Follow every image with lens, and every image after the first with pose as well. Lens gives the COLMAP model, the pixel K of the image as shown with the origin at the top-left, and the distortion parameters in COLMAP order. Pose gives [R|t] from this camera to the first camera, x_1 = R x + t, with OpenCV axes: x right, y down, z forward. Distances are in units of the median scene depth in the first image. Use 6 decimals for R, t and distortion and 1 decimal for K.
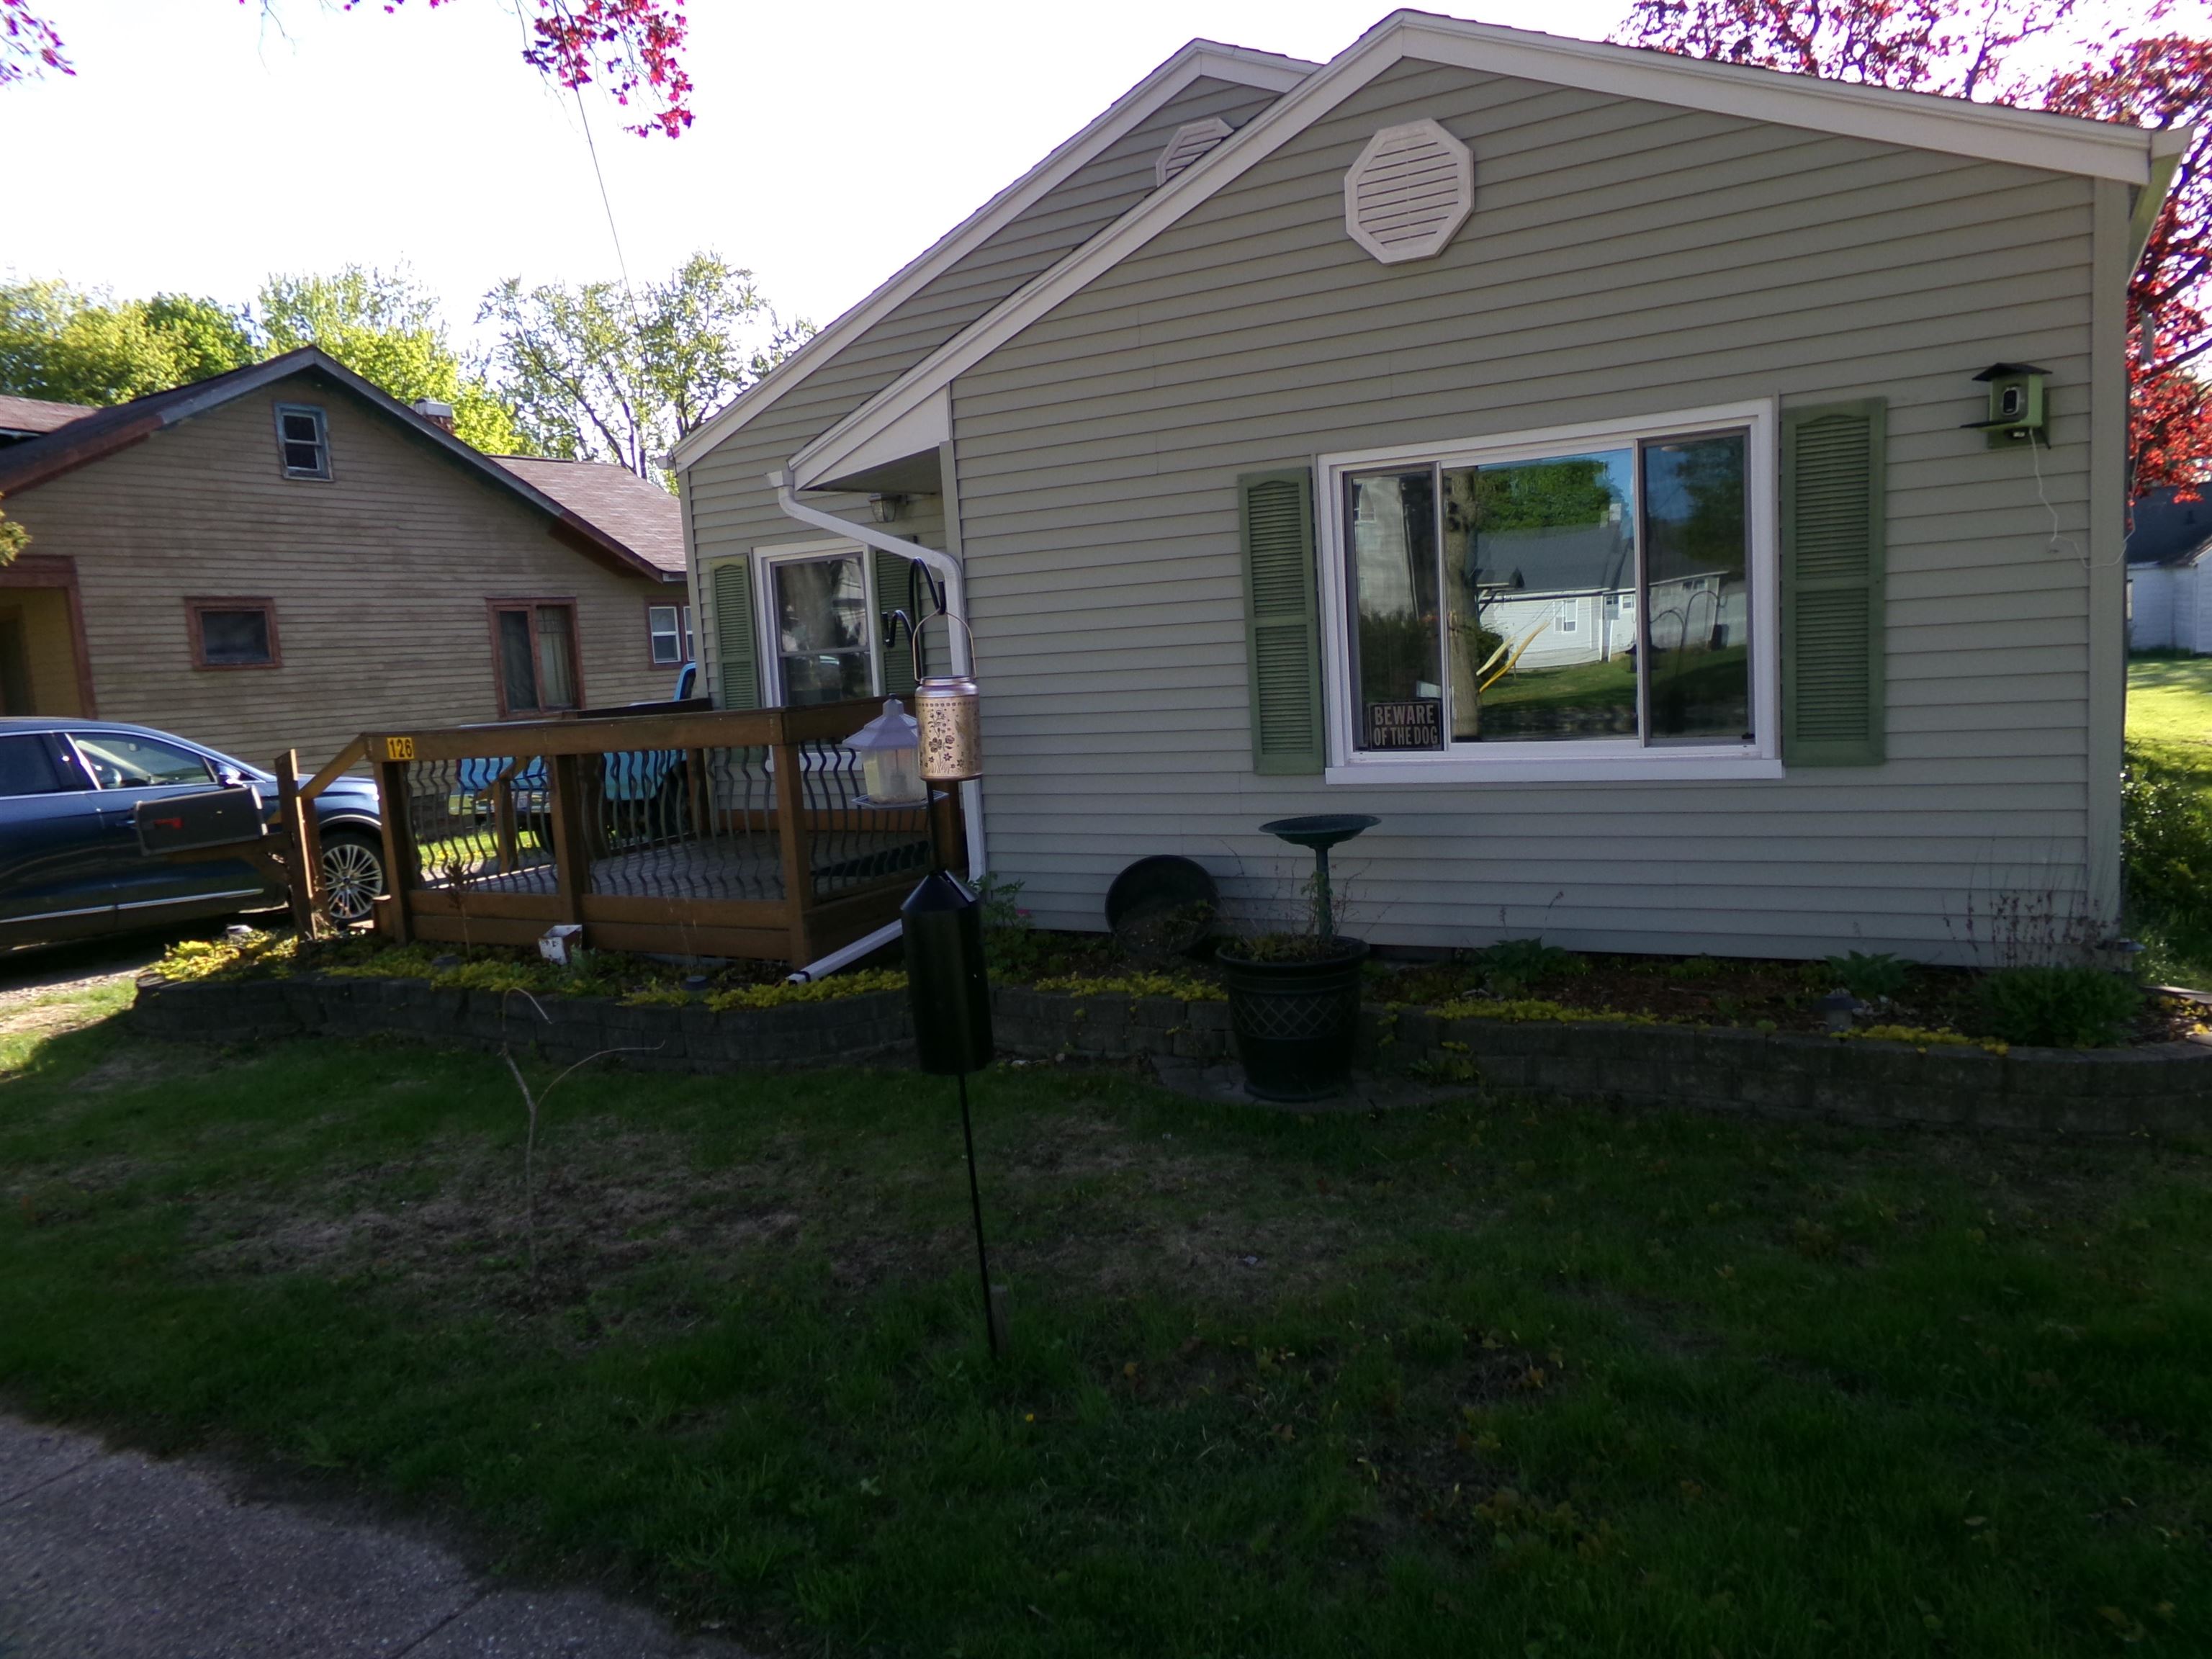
lens RADIAL K [[1516.0, 0, 1109.8], [0, 1516.0, 820.8], [0, 0, 1]] dist [-0.071130, 0.110321]
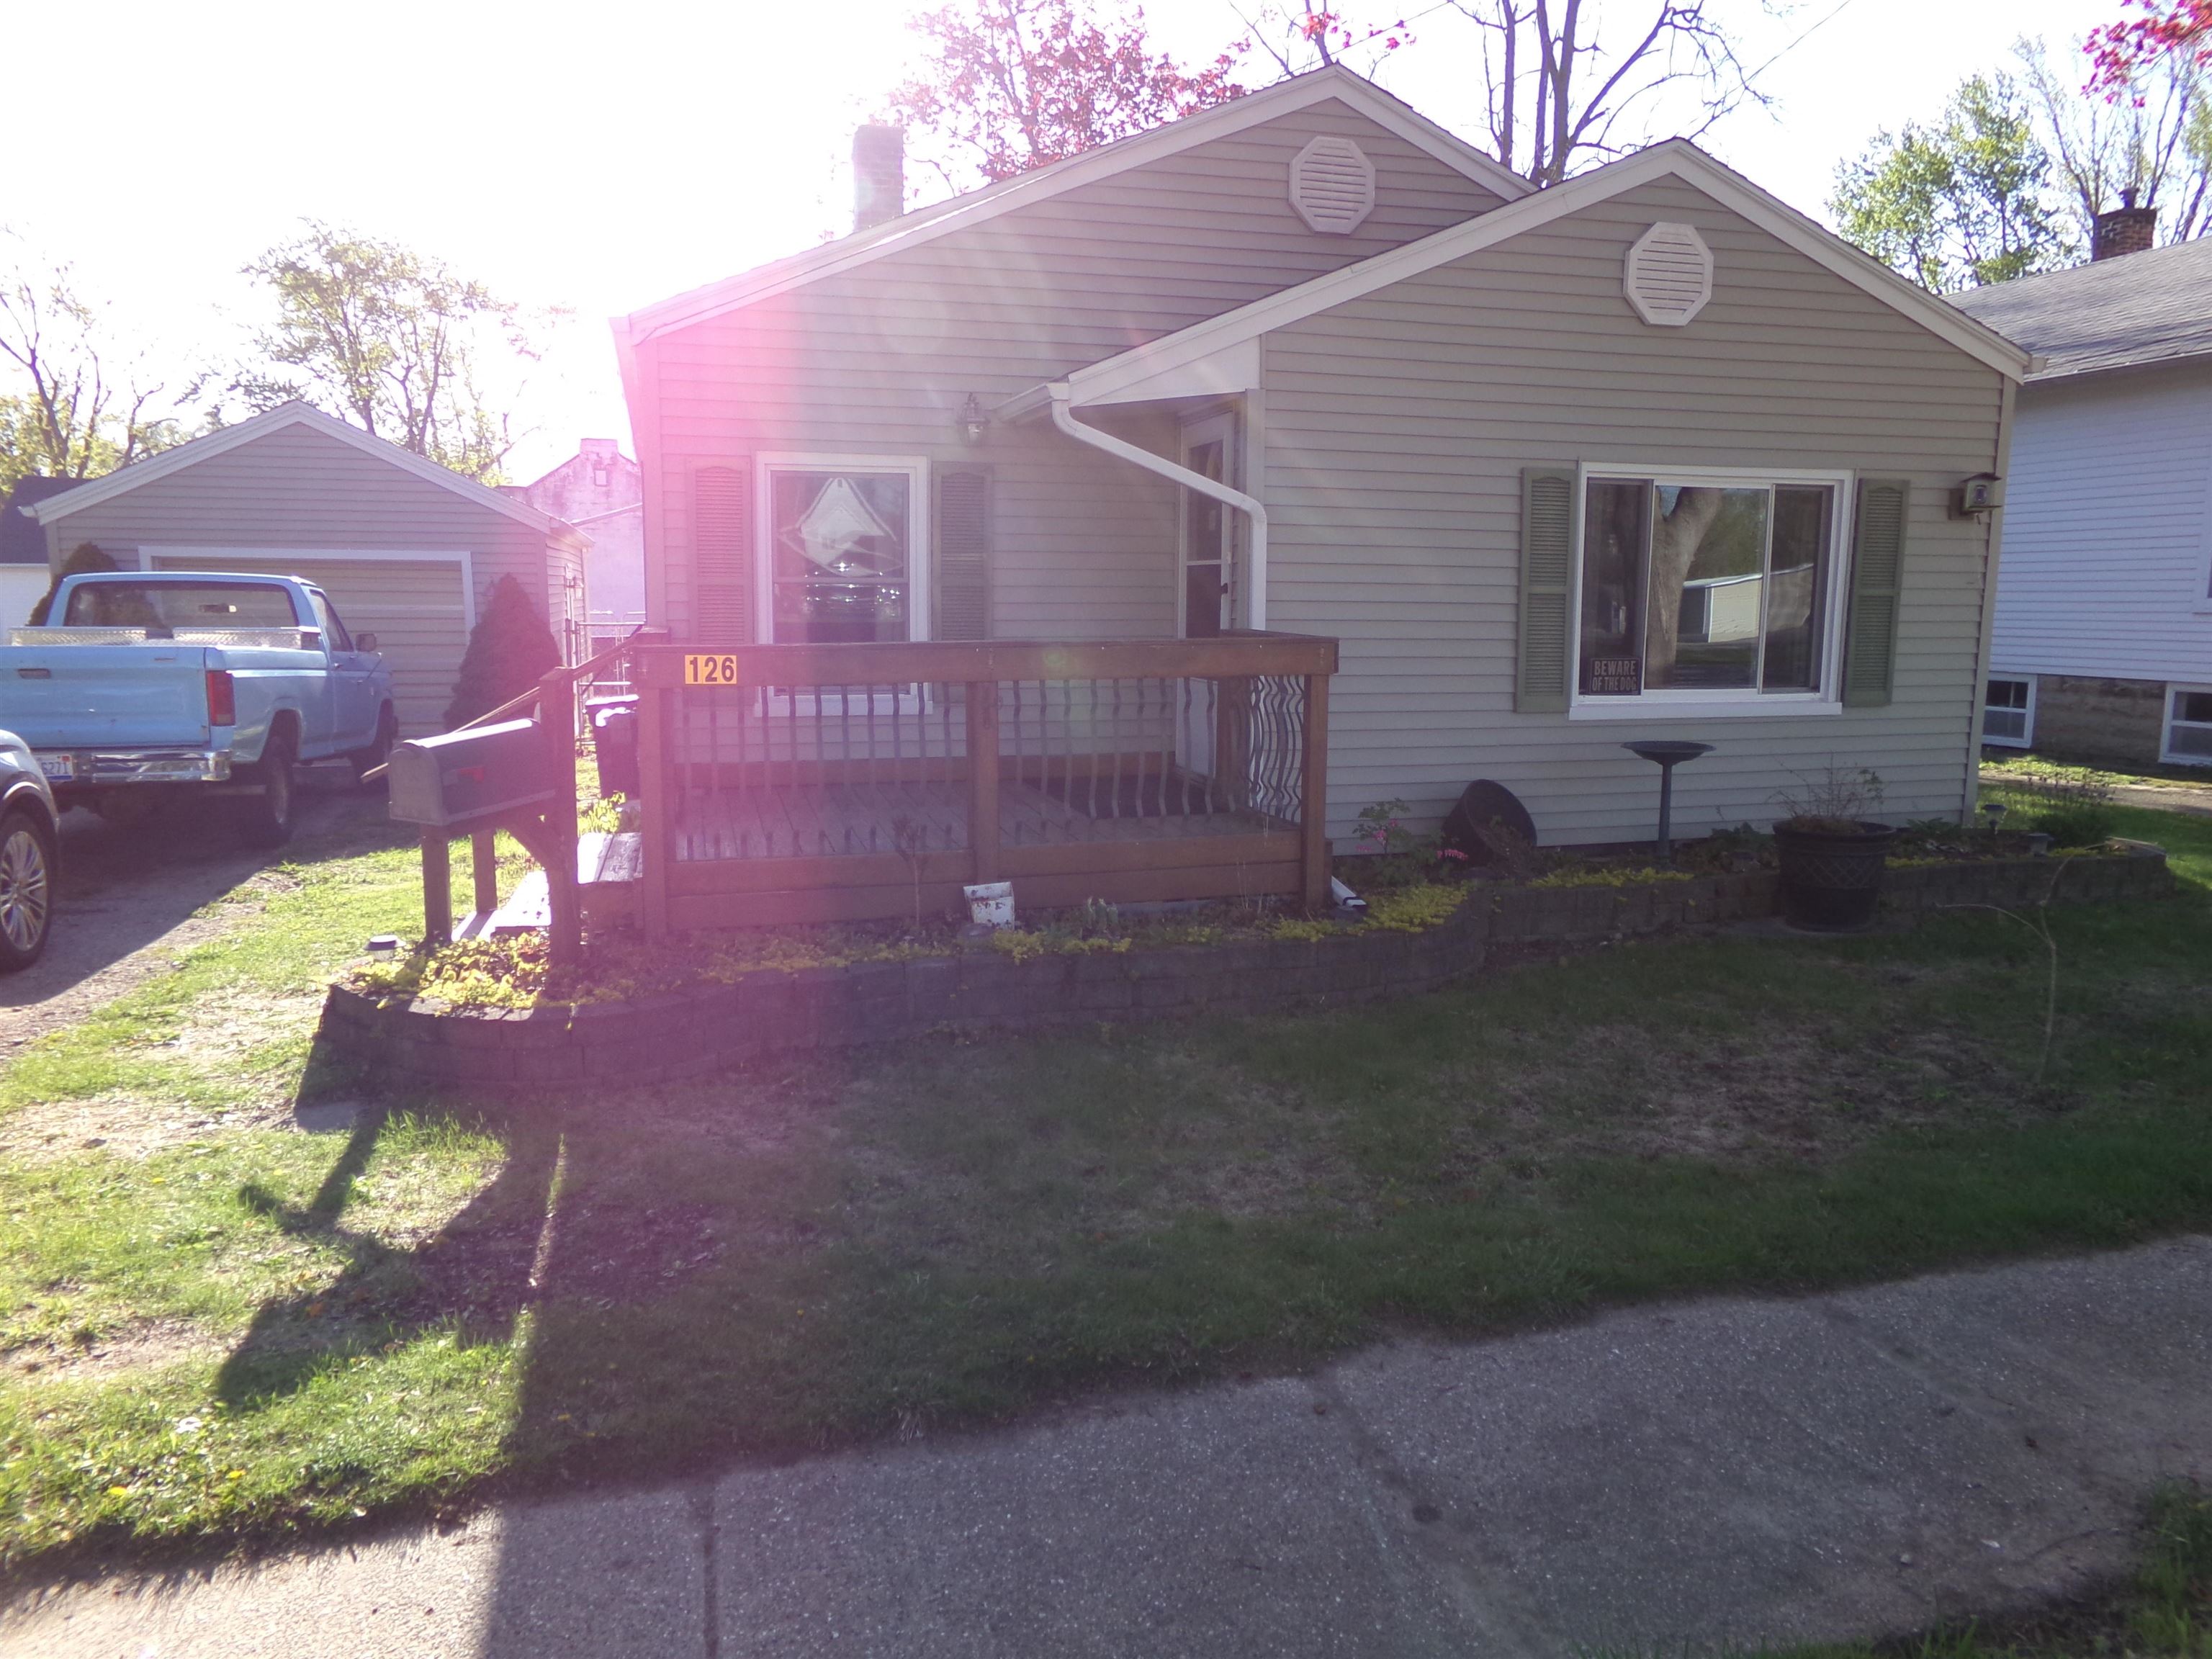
lens RADIAL K [[1516.0, 0, 1109.8], [0, 1516.0, 820.8], [0, 0, 1]] dist [-0.071130, 0.110321]
pose [[0.695672, -0.037522, 0.717379, -1.131958], [0.034312, 0.999231, 0.018991, 0.024523], [-0.717540, 0.011403, 0.696424, 0.436326]]
